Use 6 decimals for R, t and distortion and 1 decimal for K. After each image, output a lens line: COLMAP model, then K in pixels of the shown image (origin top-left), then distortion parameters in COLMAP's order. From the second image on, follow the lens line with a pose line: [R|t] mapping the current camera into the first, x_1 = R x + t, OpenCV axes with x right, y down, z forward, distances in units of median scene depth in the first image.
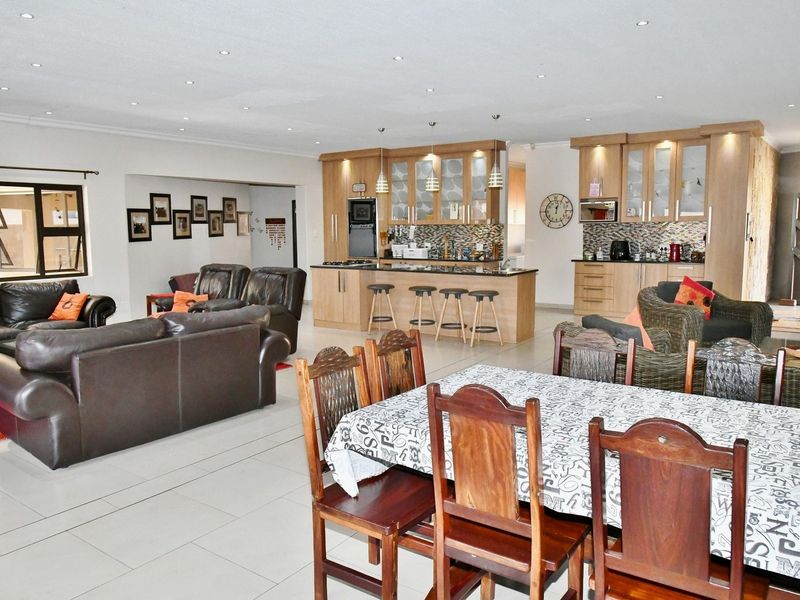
lens RADIAL K [[605.7, 0, 394.6], [0, 605.7, 301.4], [0, 0, 1]] dist [-0.043555, 0.015397]
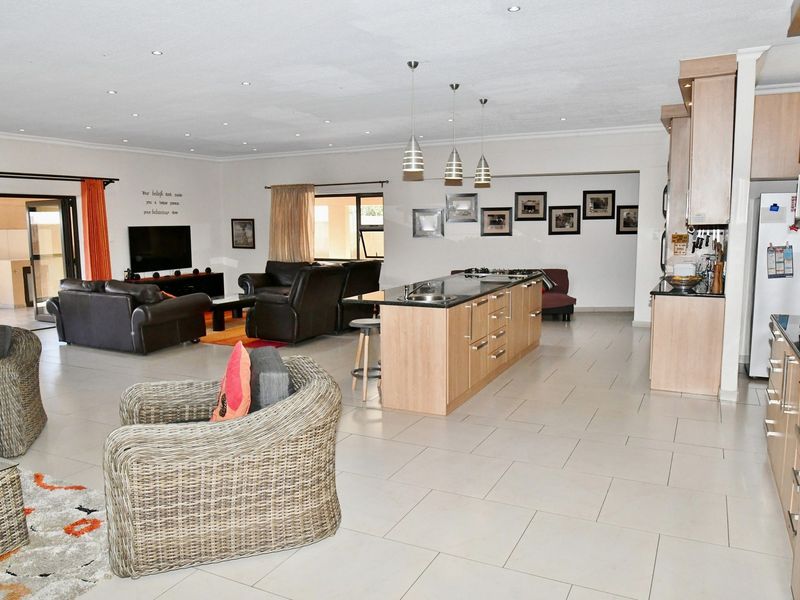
lens RADIAL K [[605.7, 0, 394.6], [0, 605.7, 301.4], [0, 0, 1]] dist [-0.043555, 0.015397]
pose [[0.144366, 0.131889, -0.980696, 0.619135], [-0.112108, 0.986877, 0.116217, -0.091551], [0.983153, 0.093166, 0.157258, 0.659880]]
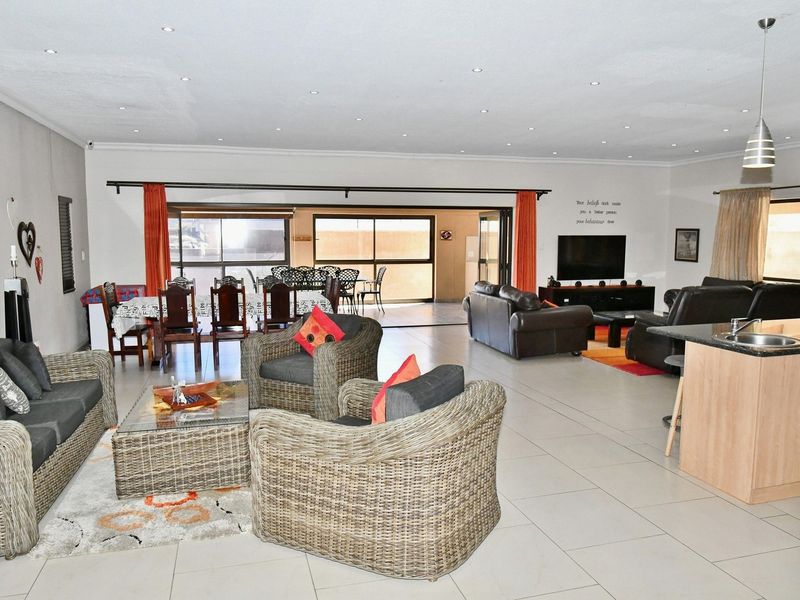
lens RADIAL K [[605.7, 0, 394.6], [0, 605.7, 301.4], [0, 0, 1]] dist [-0.043555, 0.015397]
pose [[-0.629582, 0.093440, -0.771295, 0.548324], [-0.087994, 0.977778, 0.190281, -0.110763], [0.771935, 0.187667, -0.607369, 0.807225]]
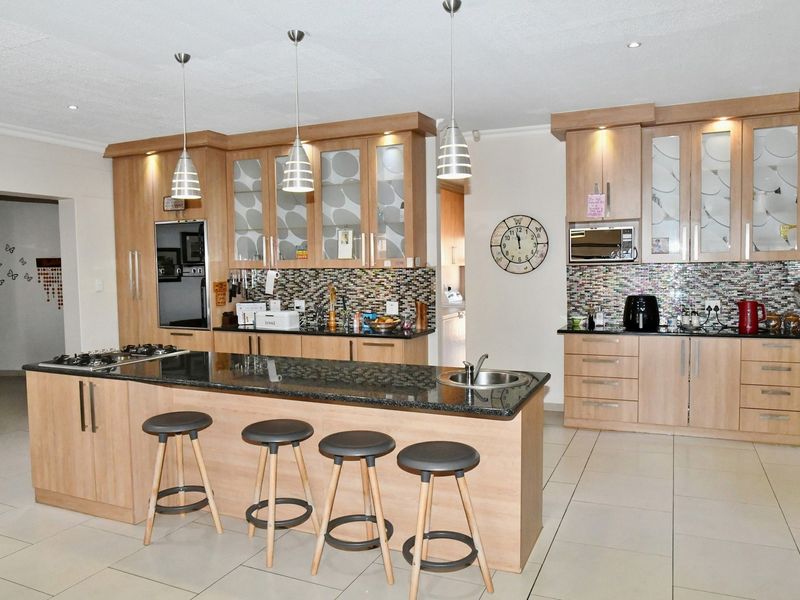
lens RADIAL K [[605.7, 0, 394.6], [0, 605.7, 301.4], [0, 0, 1]] dist [-0.043555, 0.015397]
pose [[0.981856, -0.015099, 0.189023, 0.037508], [0.027465, 0.997637, -0.062971, -0.061786], [-0.187626, 0.067020, 0.979951, 0.458786]]
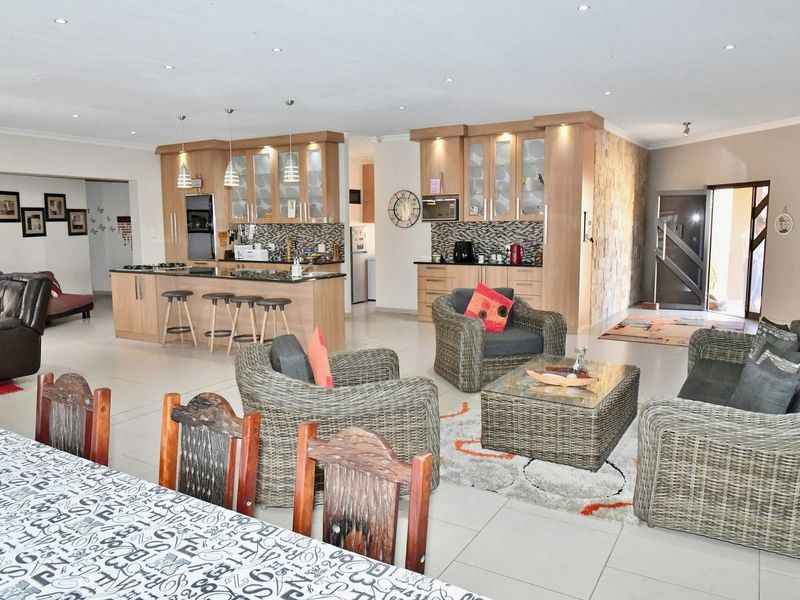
lens RADIAL K [[605.7, 0, 394.6], [0, 605.7, 301.4], [0, 0, 1]] dist [-0.043555, 0.015397]
pose [[0.997090, -0.006165, 0.075988, 0.185192], [0.005904, 0.999976, 0.003651, -0.011674], [-0.076009, -0.003192, 0.997102, 0.075065]]
